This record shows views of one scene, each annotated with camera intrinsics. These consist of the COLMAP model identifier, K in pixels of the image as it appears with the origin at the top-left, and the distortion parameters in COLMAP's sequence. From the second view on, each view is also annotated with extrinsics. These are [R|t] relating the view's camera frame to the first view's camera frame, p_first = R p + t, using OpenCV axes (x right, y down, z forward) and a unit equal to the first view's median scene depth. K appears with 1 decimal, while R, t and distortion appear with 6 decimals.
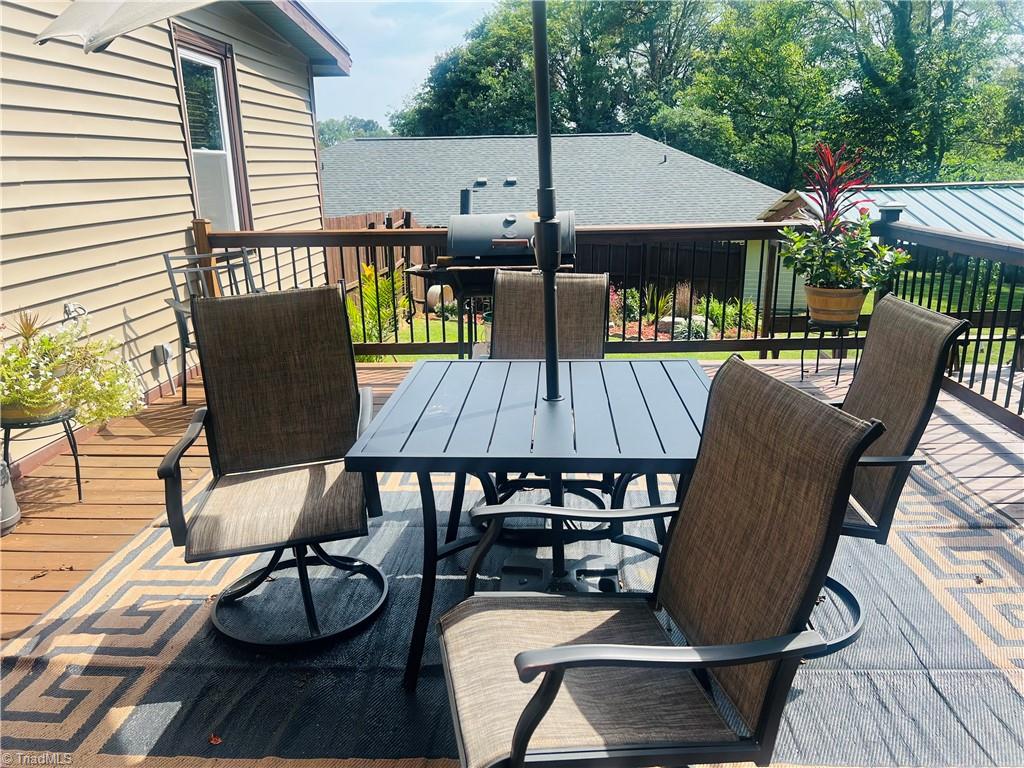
lens RADIAL K [[770.1, 0, 512.0], [0, 770.1, 384.0], [0, 0, 1]] dist [0.004401, -0.000151]
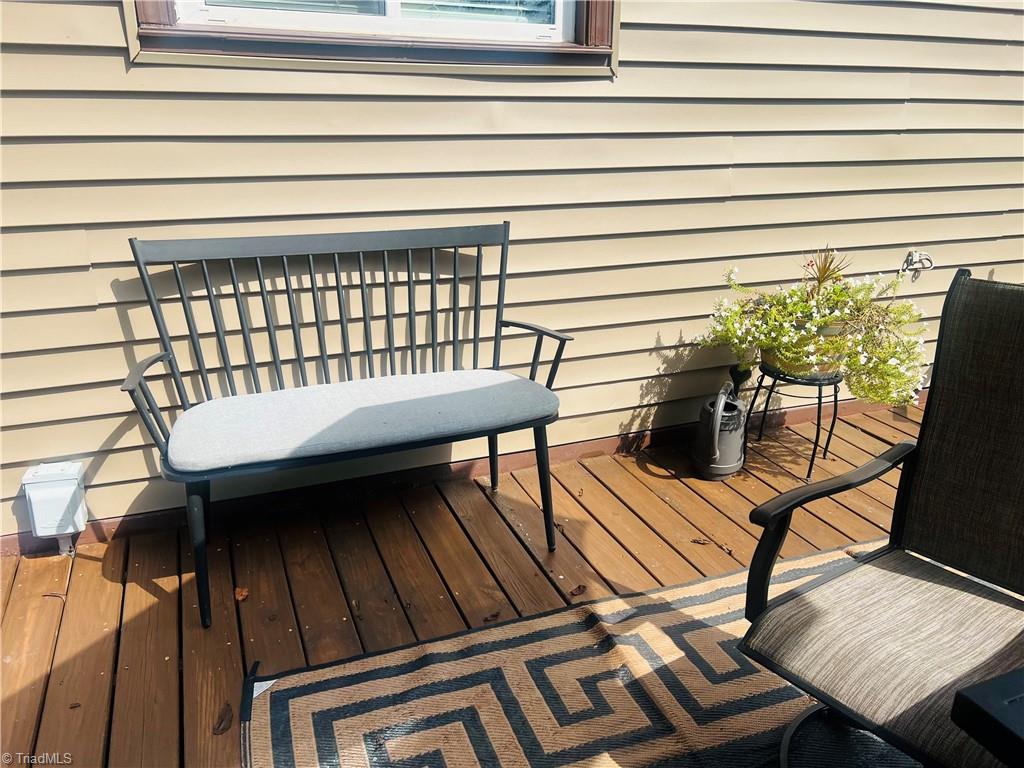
lens RADIAL K [[765.9, 0, 512.0], [0, 765.9, 384.0], [0, 0, 1]] dist [0.006715, 0.001451]
pose [[0.413510, 0.321950, -0.851680, -0.002268], [-0.256966, 0.938638, 0.230059, -0.078280], [0.873486, 0.123721, 0.470866, 0.389147]]
